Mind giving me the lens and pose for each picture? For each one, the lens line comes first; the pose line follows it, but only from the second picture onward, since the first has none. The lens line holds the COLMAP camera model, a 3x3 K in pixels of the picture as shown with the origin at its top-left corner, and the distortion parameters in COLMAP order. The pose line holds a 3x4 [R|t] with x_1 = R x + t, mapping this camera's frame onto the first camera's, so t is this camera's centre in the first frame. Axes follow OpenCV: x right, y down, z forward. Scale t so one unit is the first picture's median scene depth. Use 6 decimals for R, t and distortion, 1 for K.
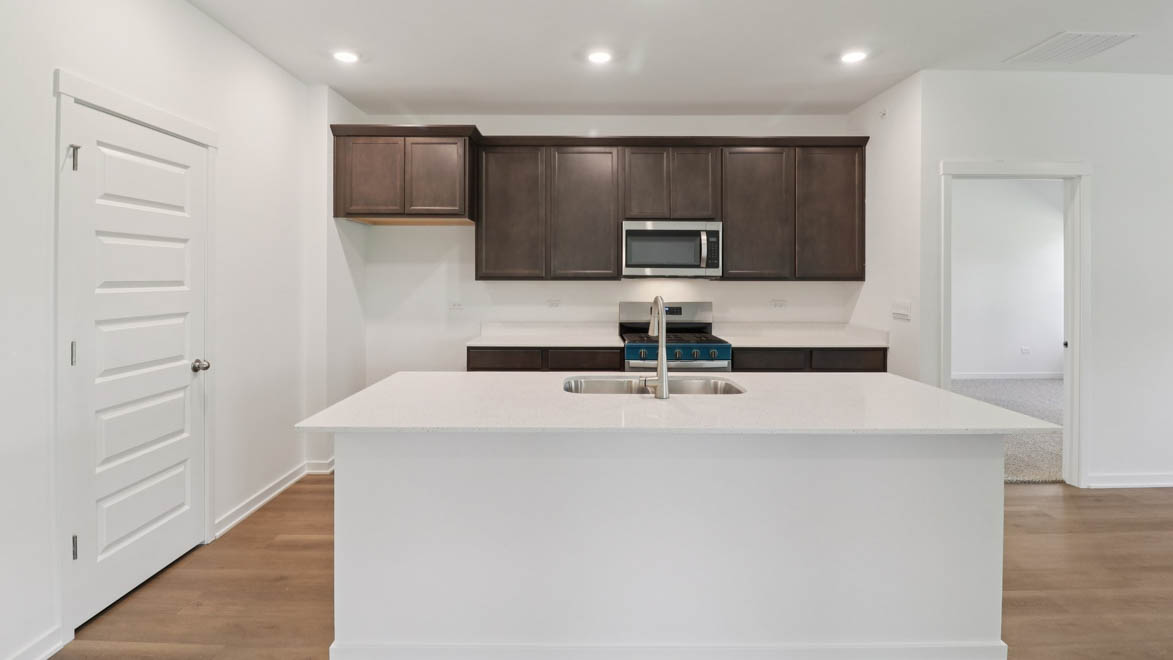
lens RADIAL K [[567.5, 0, 584.5], [0, 567.5, 282.1], [0, 0, 1]] dist [-0.001759, -0.000871]
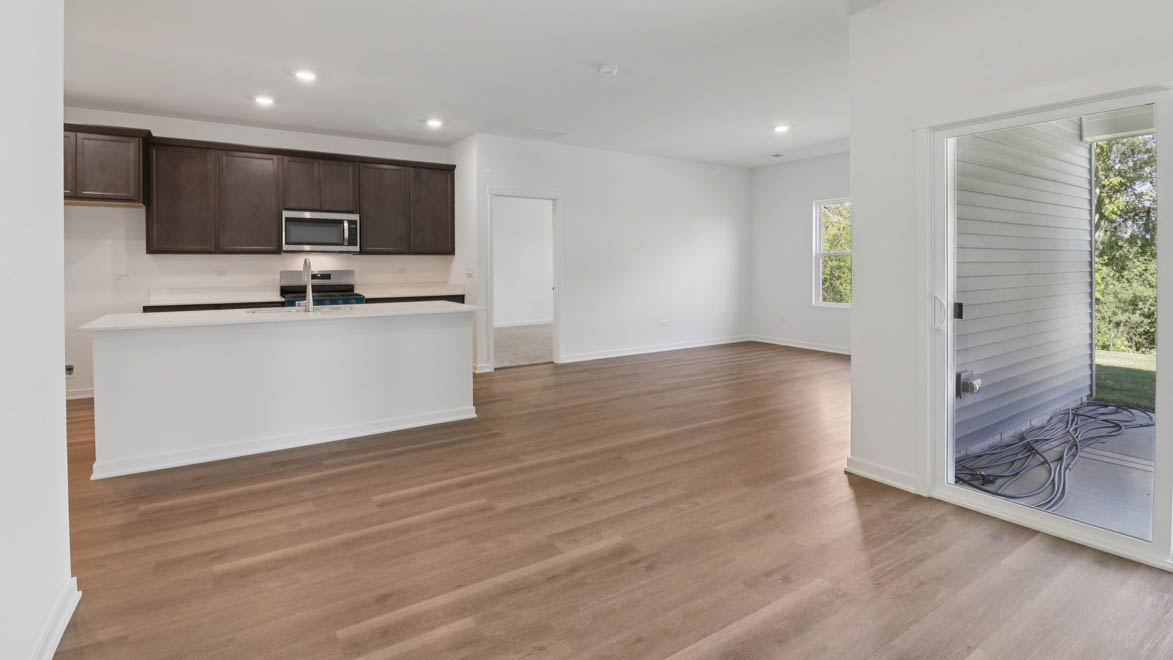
lens RADIAL K [[556.7, 0, 579.9], [0, 556.7, 266.3], [0, 0, 1]] dist [0.001392, -0.000390]
pose [[0.846717, -0.007309, 0.531993, -0.041249], [0.009109, 0.999958, -0.000760, 0.034095], [-0.531965, 0.005490, 0.846749, -0.520758]]
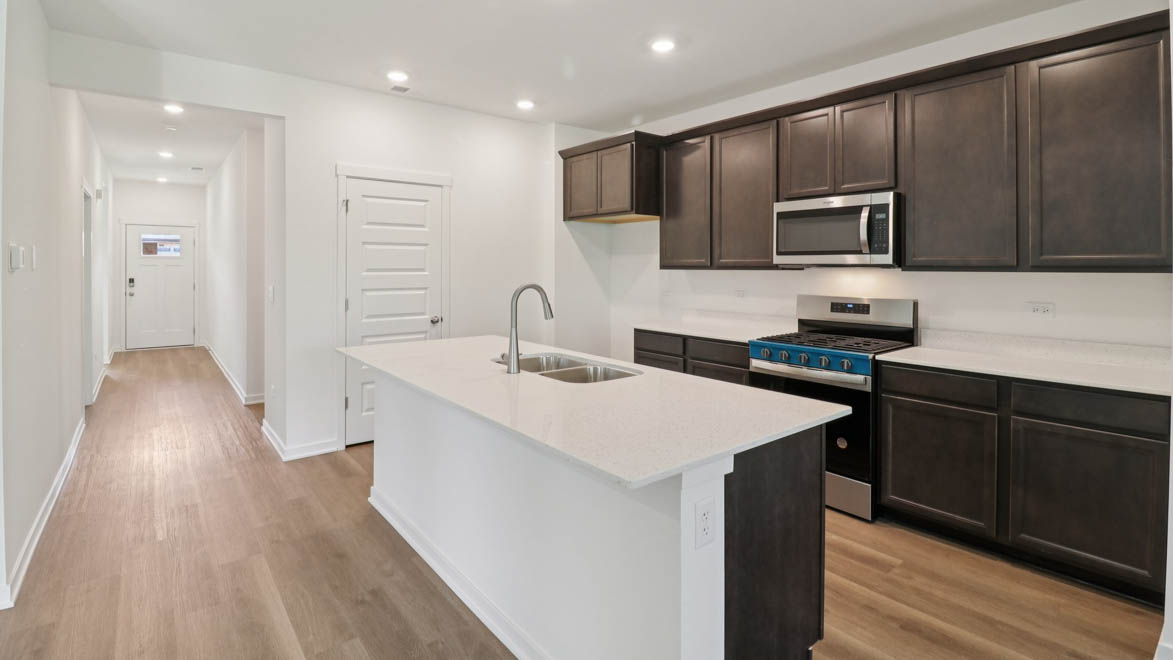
lens RADIAL K [[556.7, 0, 579.9], [0, 556.7, 266.3], [0, 0, 1]] dist [0.001392, -0.000390]
pose [[0.608587, -0.000784, -0.793487, 0.572403], [-0.006957, 0.999956, -0.006324, -0.001001], [0.793456, 0.009369, 0.608555, 0.233354]]
